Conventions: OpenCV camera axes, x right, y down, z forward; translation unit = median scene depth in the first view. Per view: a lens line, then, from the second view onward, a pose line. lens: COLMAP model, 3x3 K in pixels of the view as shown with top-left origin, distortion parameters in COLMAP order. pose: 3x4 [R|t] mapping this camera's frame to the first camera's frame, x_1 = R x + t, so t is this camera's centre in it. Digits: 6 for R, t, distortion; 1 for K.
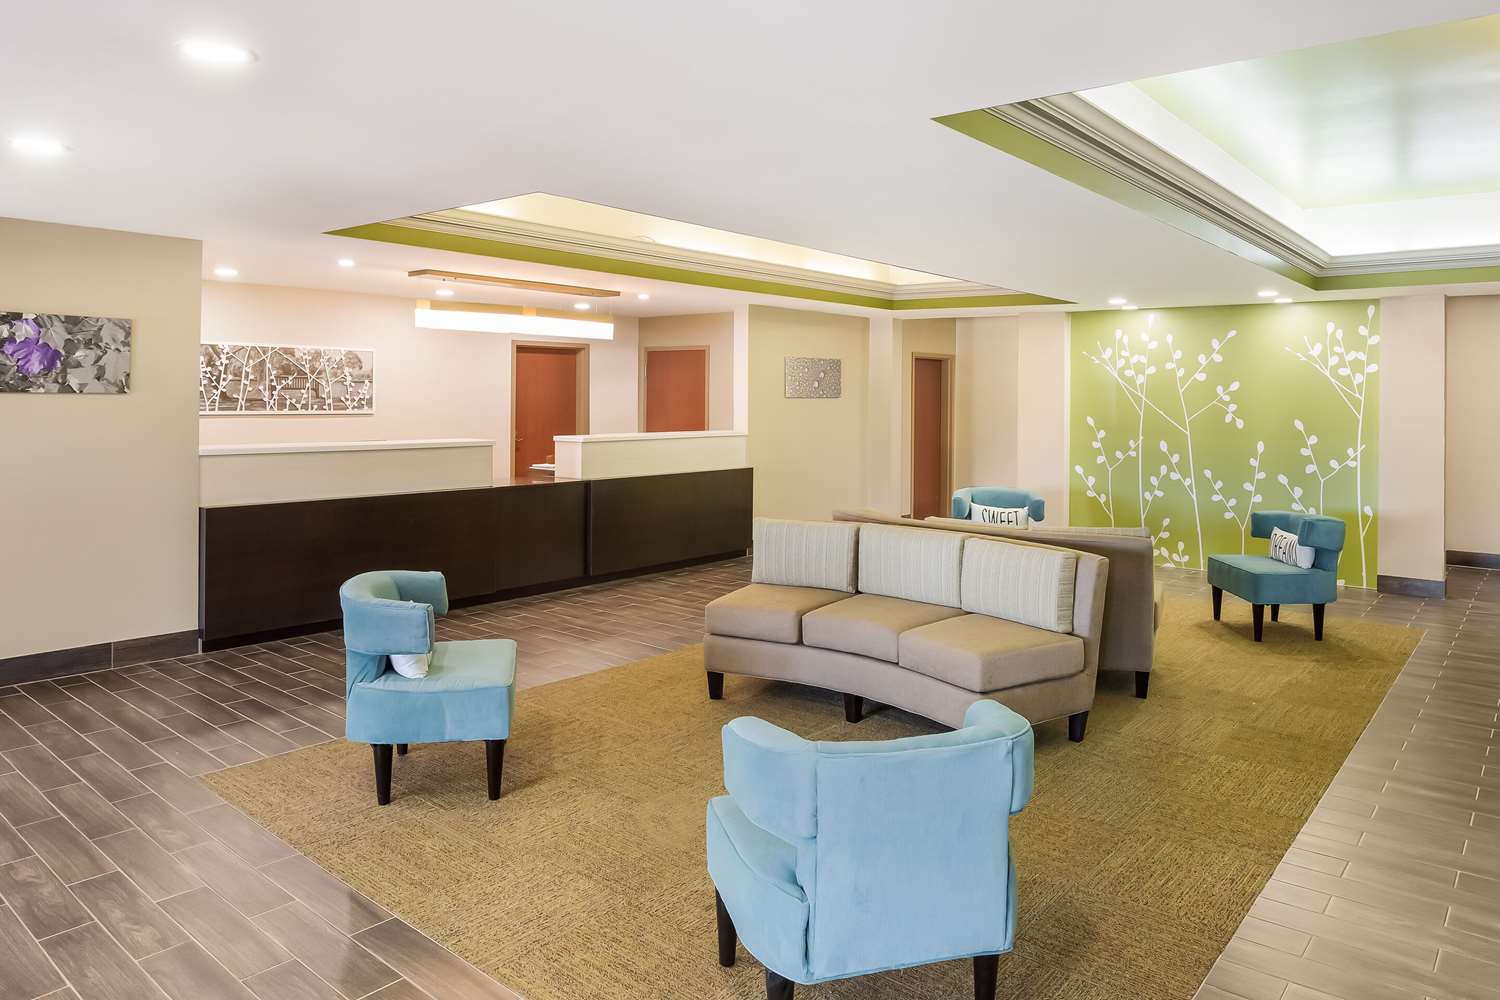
lens RADIAL K [[982.8, 0, 750.4], [0, 982.8, 388.2], [0, 0, 1]] dist [-0.003088, -0.001020]
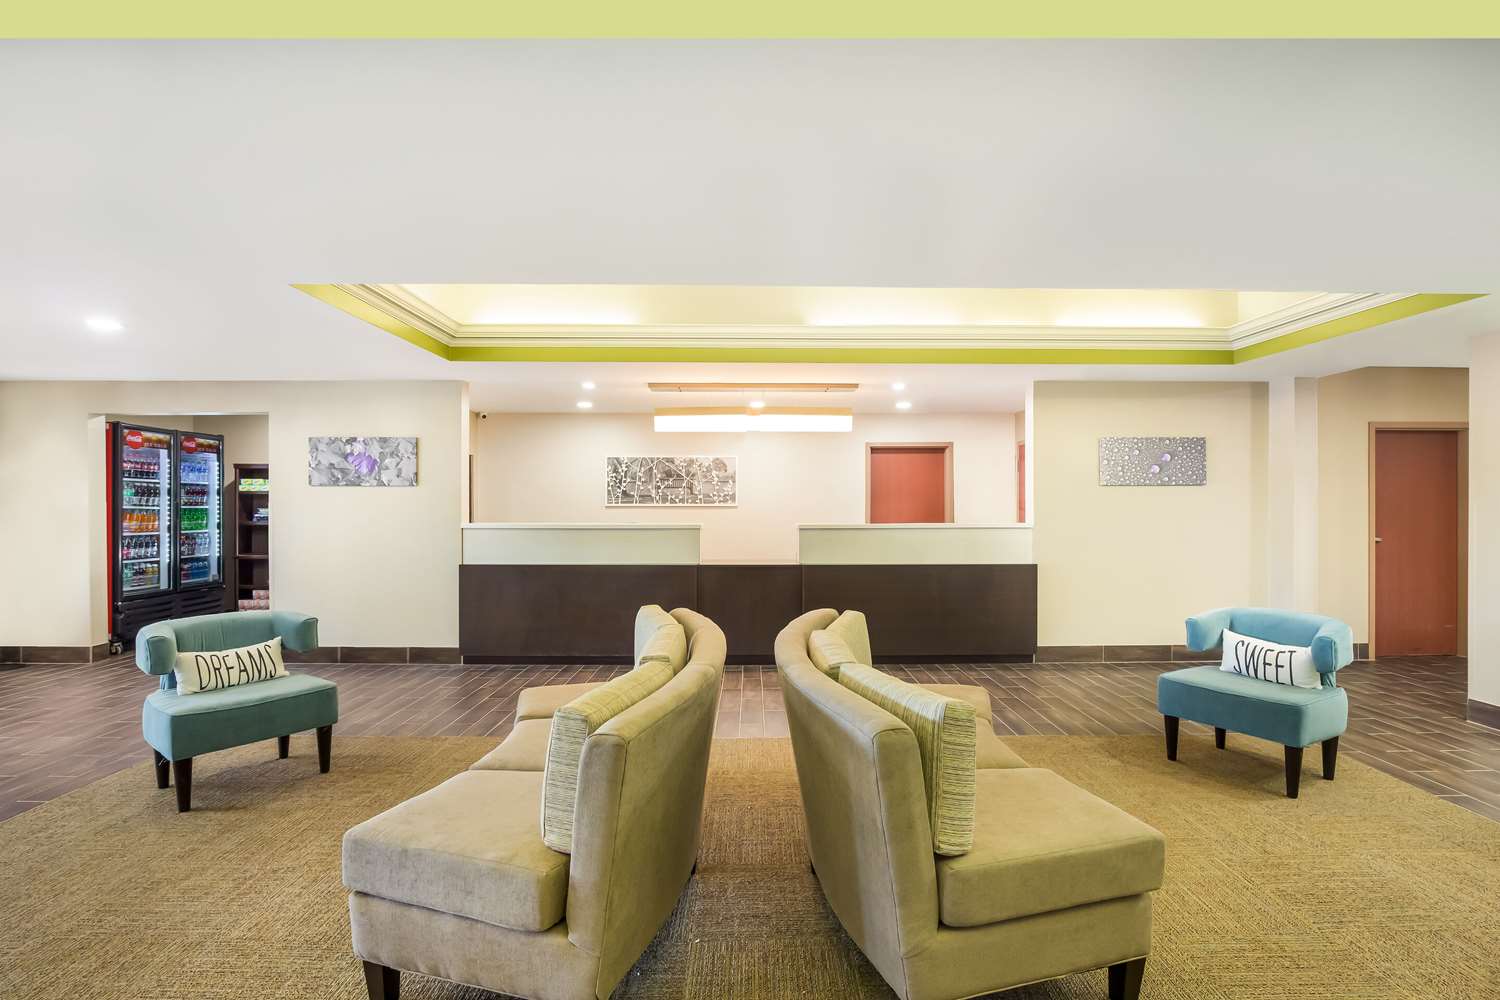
lens RADIAL K [[736.0, 0, 750.0], [0, 736.0, 500.0], [0, 0, 1]] dist [-0.005312, -0.000712]
pose [[0.659248, -0.014984, -0.751776, 0.378909], [0.011806, 0.999884, -0.009577, 0.029529], [0.751833, -0.002562, 0.659349, 0.421507]]
